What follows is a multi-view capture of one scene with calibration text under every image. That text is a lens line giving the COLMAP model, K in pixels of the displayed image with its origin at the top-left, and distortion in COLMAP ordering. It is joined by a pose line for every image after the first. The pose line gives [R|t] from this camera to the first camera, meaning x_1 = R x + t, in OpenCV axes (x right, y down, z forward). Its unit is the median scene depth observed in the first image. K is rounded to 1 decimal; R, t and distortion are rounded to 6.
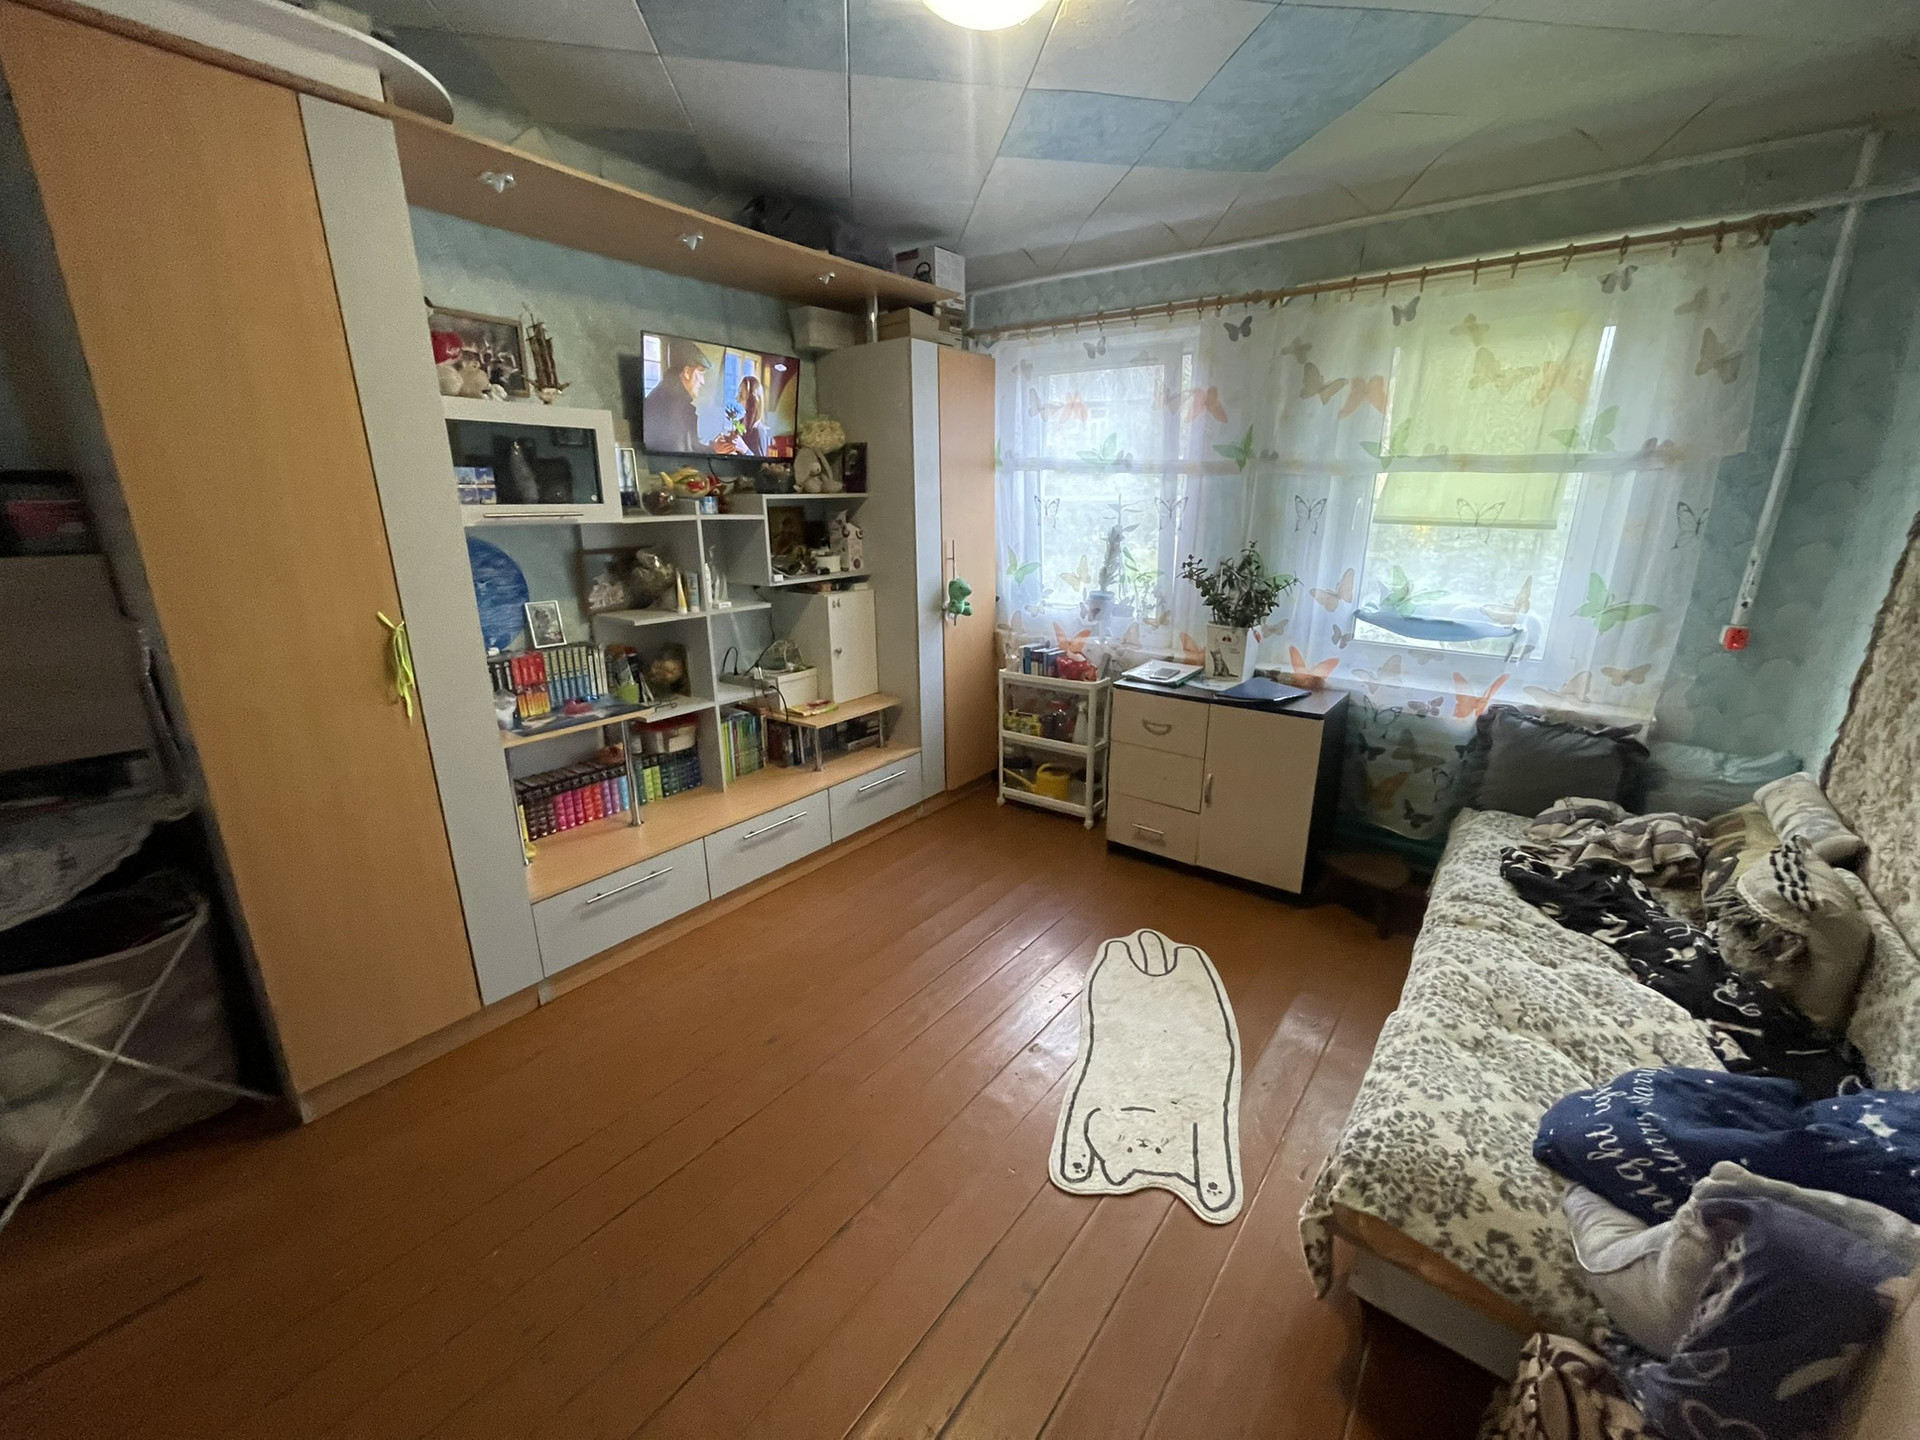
lens RADIAL K [[772.4, 0, 964.0], [0, 772.4, 718.9], [0, 0, 1]] dist [-0.004001, 0.000394]
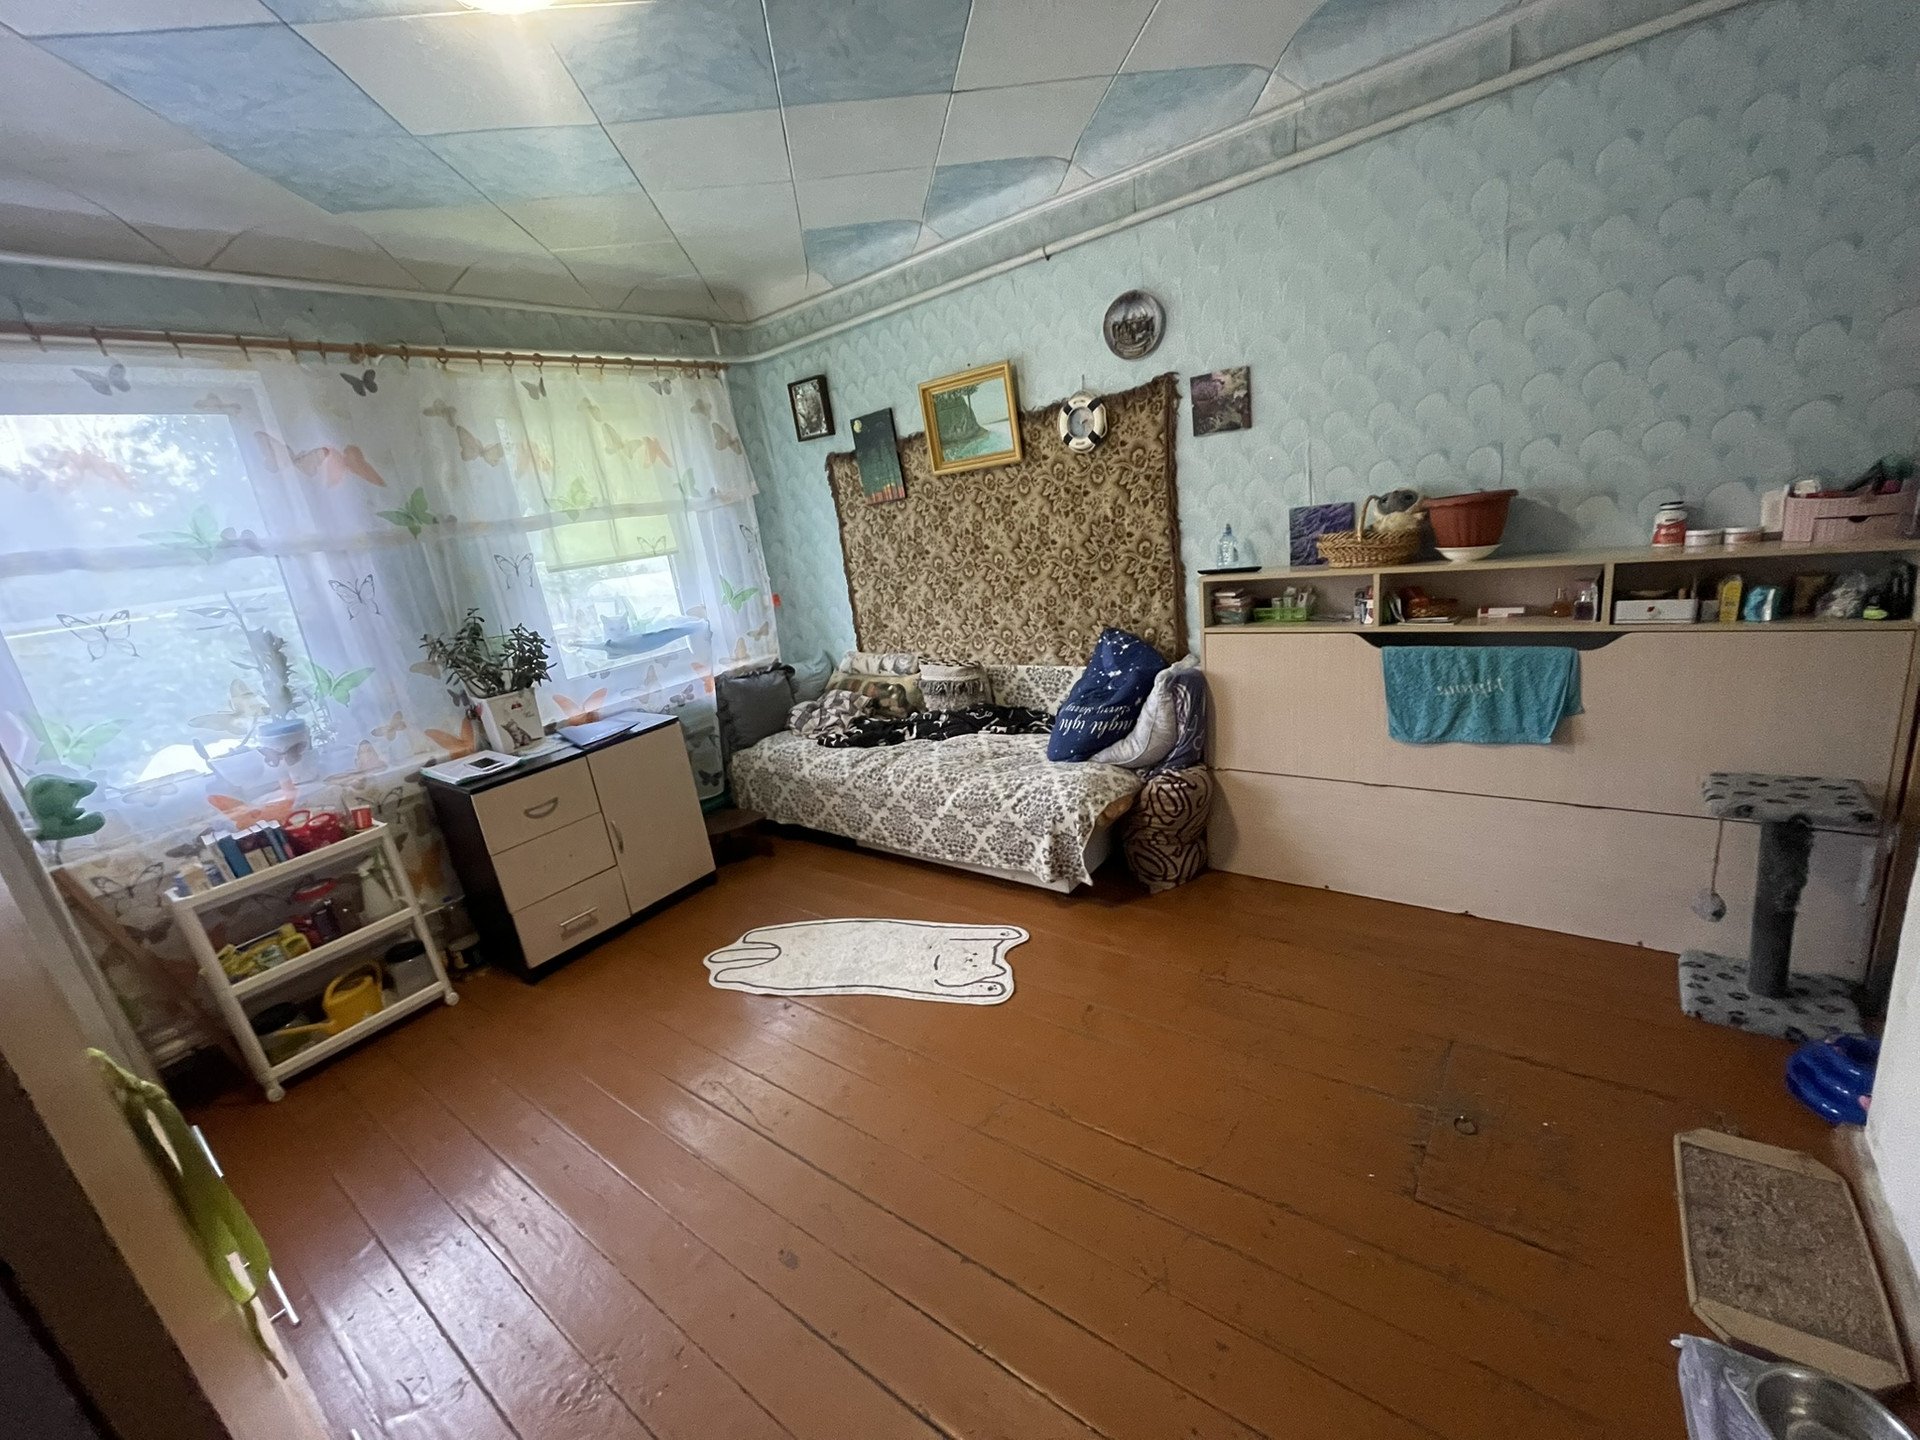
lens RADIAL K [[772.4, 0, 965.4], [0, 772.4, 718.1], [0, 0, 1]] dist [-0.004001, 0.000394]
pose [[-0.008700, -0.275825, 0.961168, -0.595258], [0.406684, 0.877144, 0.255394, -0.112174], [-0.913528, 0.393113, 0.104542, 0.423948]]
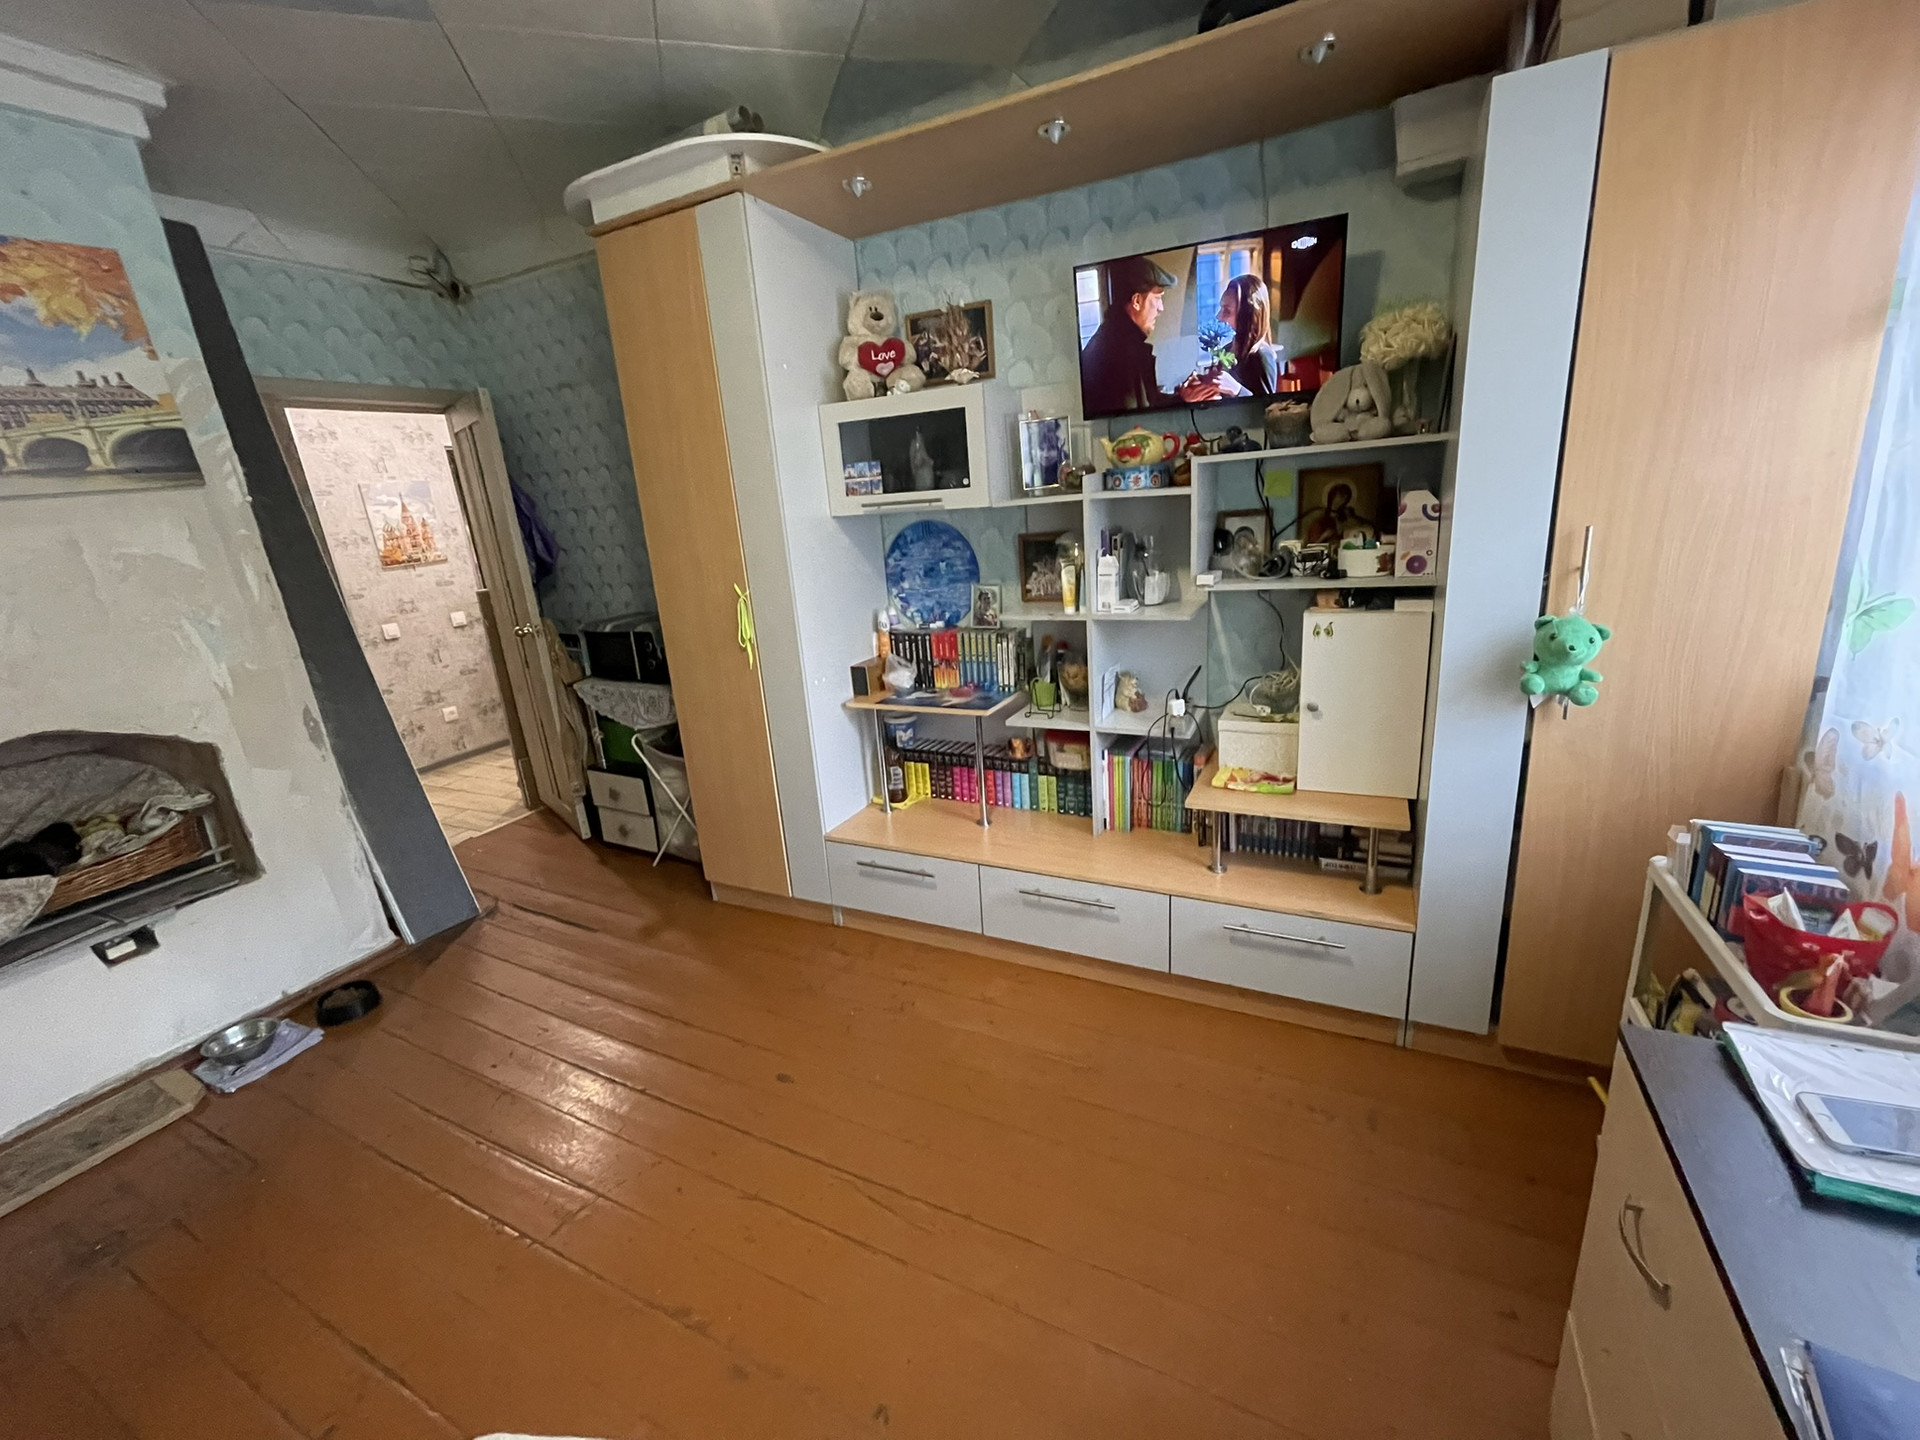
lens RADIAL K [[772.4, 0, 960.3], [0, 772.4, 715.6], [0, 0, 1]] dist [-0.004001, 0.000394]
pose [[0.192345, 0.256208, -0.947291, 0.416188], [-0.201379, 0.955077, 0.217425, -0.181862], [0.960442, 0.148944, 0.235299, 0.684701]]
